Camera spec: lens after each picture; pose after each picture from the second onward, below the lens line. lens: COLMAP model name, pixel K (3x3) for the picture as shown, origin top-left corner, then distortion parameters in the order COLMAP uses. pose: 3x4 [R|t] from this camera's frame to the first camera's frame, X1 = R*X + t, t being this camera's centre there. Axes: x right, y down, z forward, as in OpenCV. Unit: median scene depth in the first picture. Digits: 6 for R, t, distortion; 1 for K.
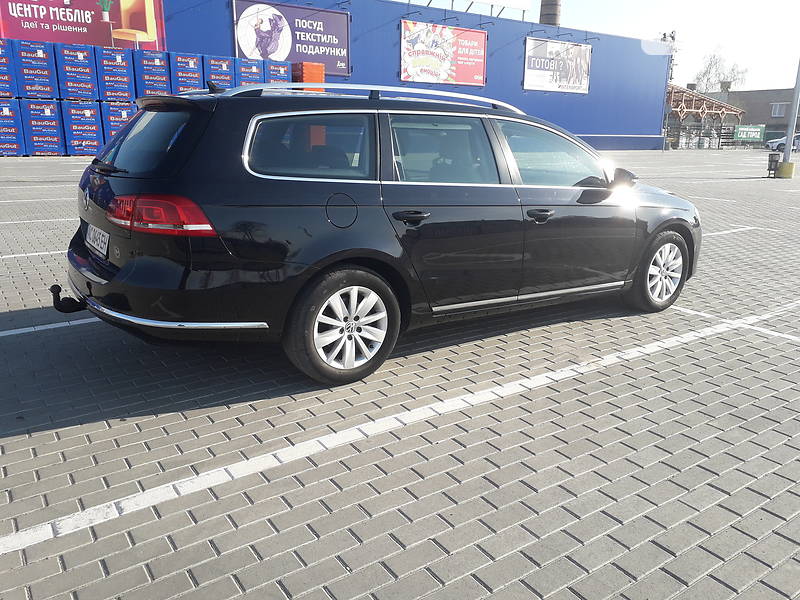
lens RADIAL K [[648.3, 0, 403.9], [0, 648.3, 298.5], [0, 0, 1]] dist [0.025920, -0.020137]
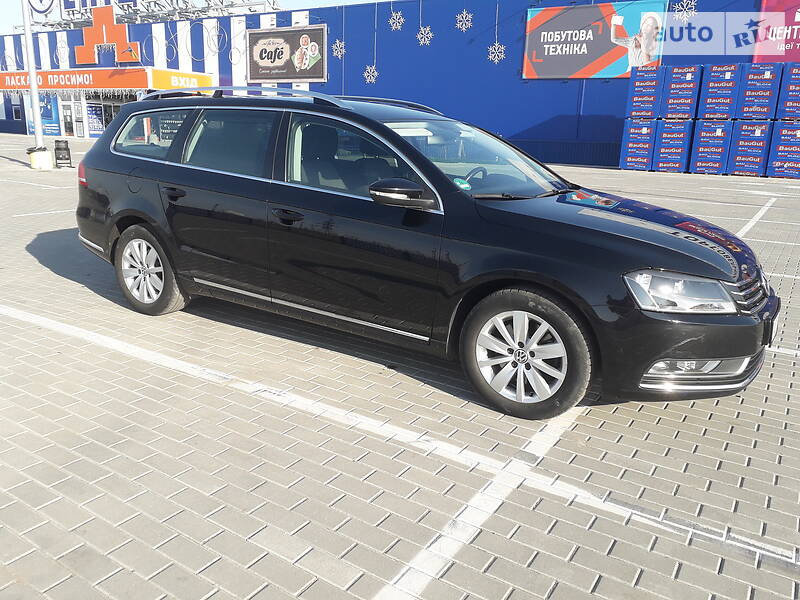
lens RADIAL K [[648.3, 0, 403.9], [0, 648.3, 298.5], [0, 0, 1]] dist [0.025920, -0.020137]
pose [[0.376380, 0.224833, -0.898770, 0.200833], [-0.258626, 0.957039, 0.131104, -0.032260], [0.889635, 0.183101, 0.418358, 0.141353]]
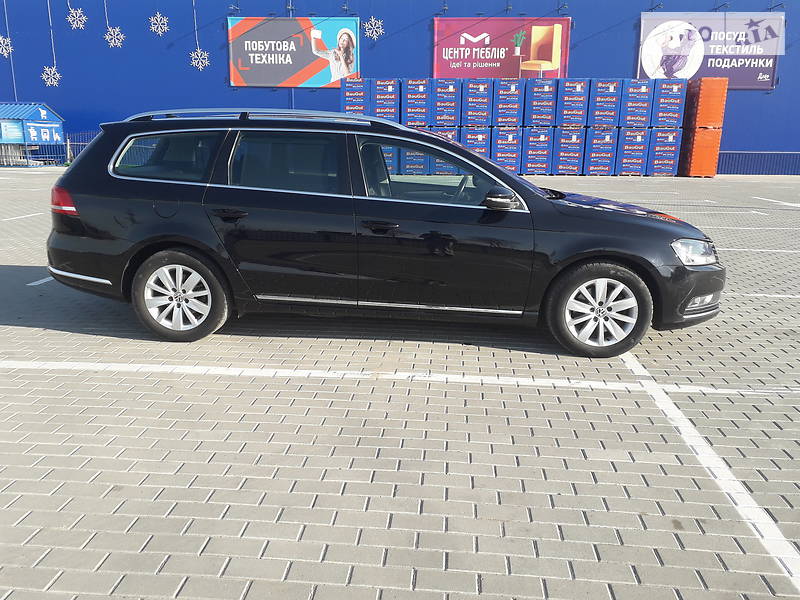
lens RADIAL K [[648.3, 0, 403.9], [0, 648.3, 298.5], [0, 0, 1]] dist [0.025920, -0.020137]
pose [[0.774124, 0.138413, -0.617717, 0.160576], [-0.158370, 0.987118, 0.022716, -0.008025], [0.612904, 0.080243, 0.786073, 0.040529]]
